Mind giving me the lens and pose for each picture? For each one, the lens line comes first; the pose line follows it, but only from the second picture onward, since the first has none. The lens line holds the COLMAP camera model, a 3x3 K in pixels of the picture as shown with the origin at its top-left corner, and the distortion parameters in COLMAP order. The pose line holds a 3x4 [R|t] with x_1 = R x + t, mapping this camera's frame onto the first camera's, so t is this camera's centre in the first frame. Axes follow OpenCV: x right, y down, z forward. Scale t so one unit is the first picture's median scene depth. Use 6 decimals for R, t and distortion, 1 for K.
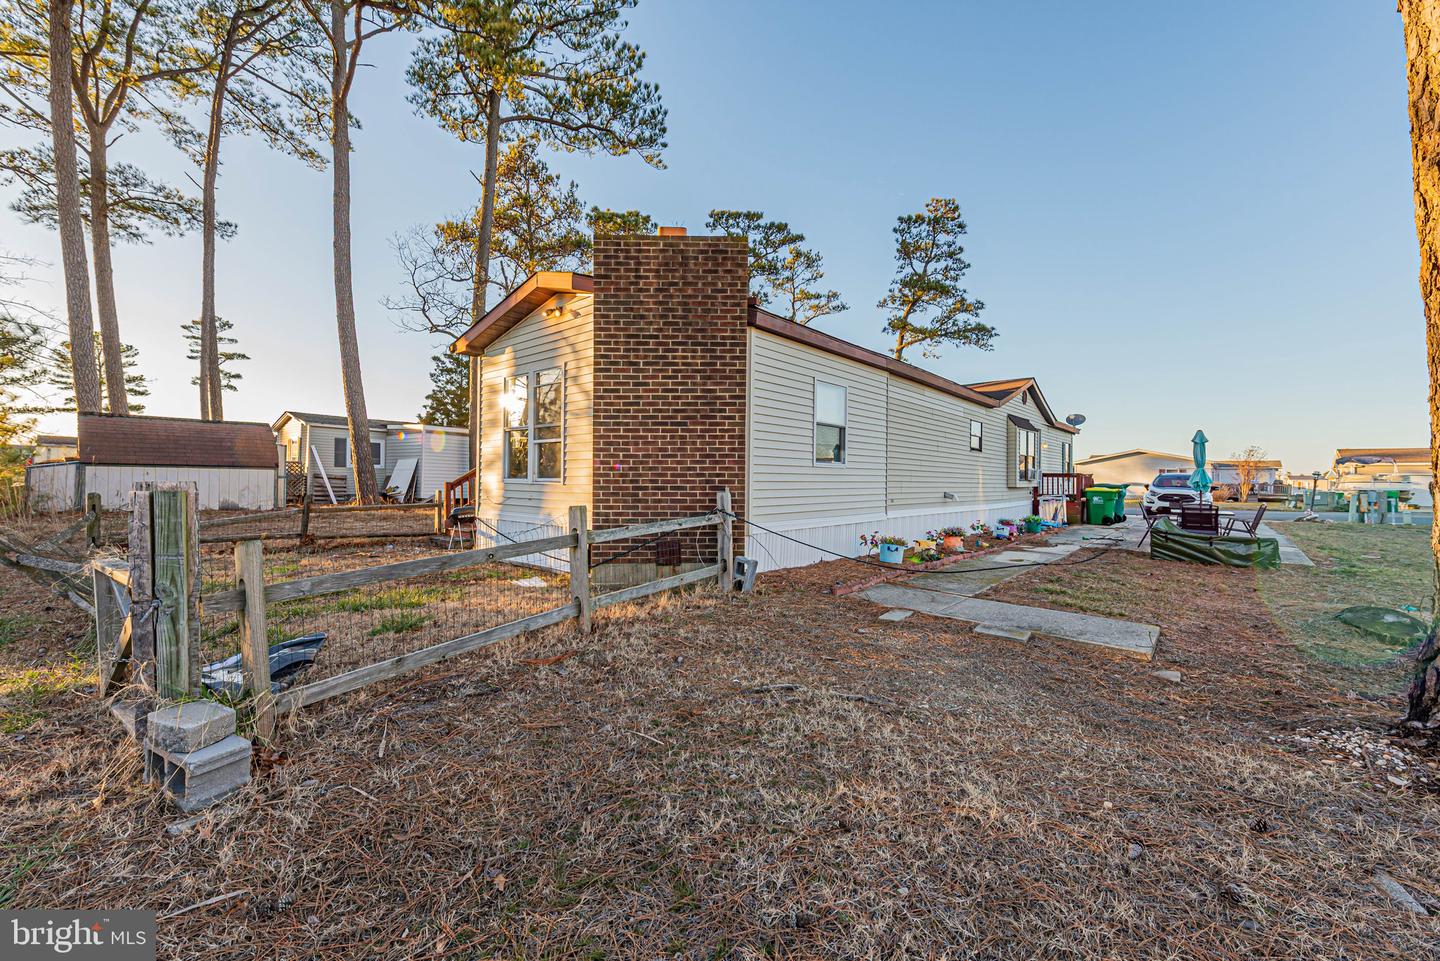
lens RADIAL K [[570.7, 0, 720.0], [0, 570.7, 480.5], [0, 0, 1]] dist [0.013575, -0.000037]
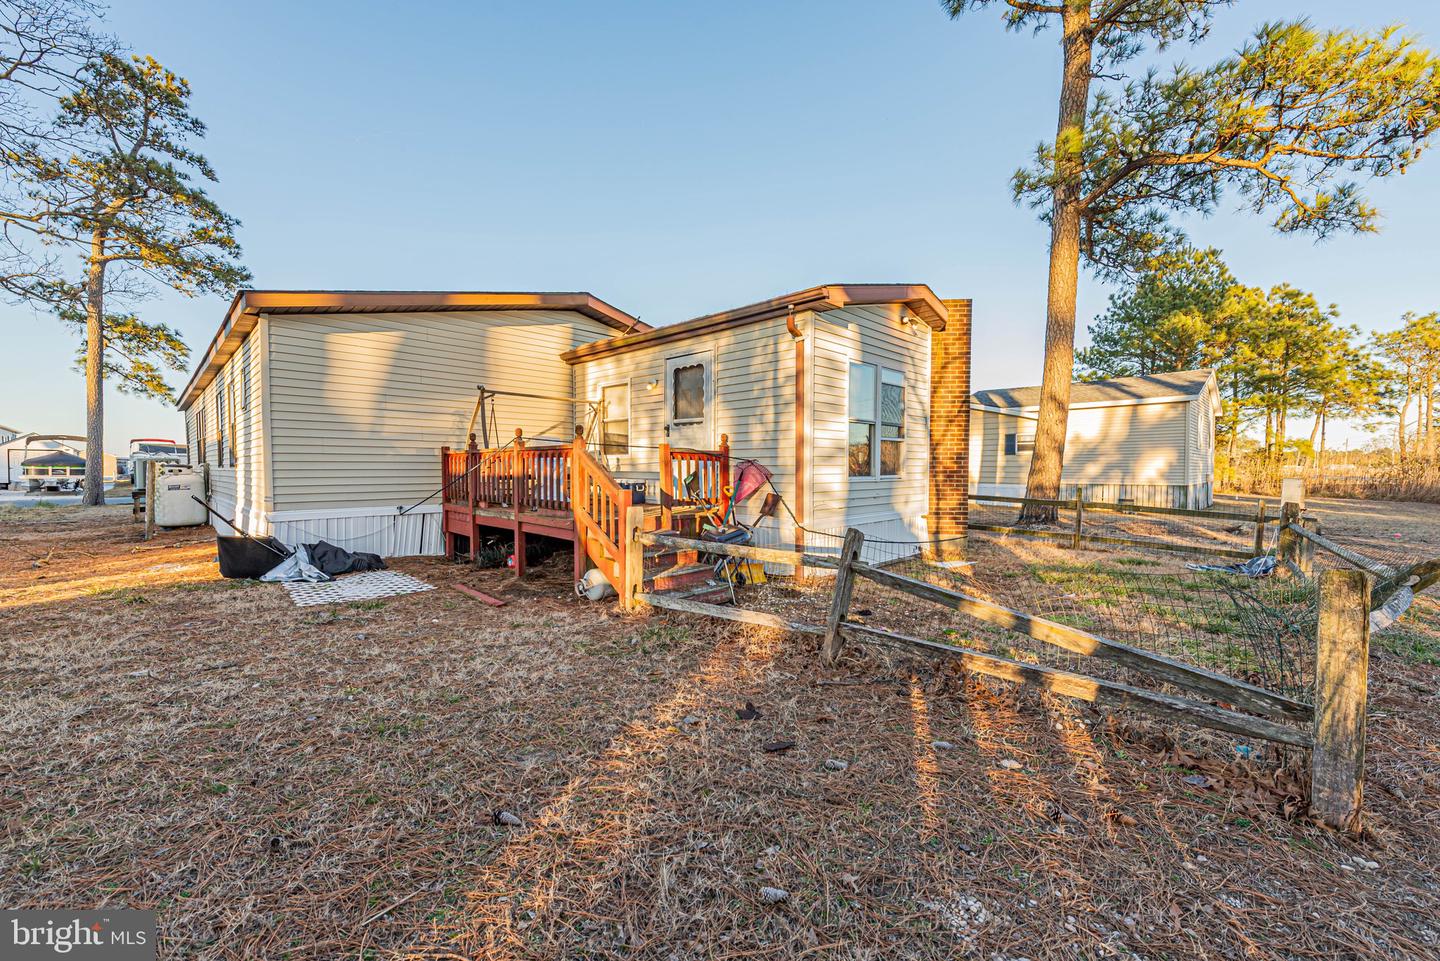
lens RADIAL K [[570.7, 0, 720.0], [0, 570.7, 480.5], [0, 0, 1]] dist [0.013575, -0.000037]
pose [[0.068764, -0.030840, 0.997156, -1.236299], [-0.001833, 0.999516, 0.031039, -0.023801], [-0.997631, -0.003962, 0.068674, 1.127515]]
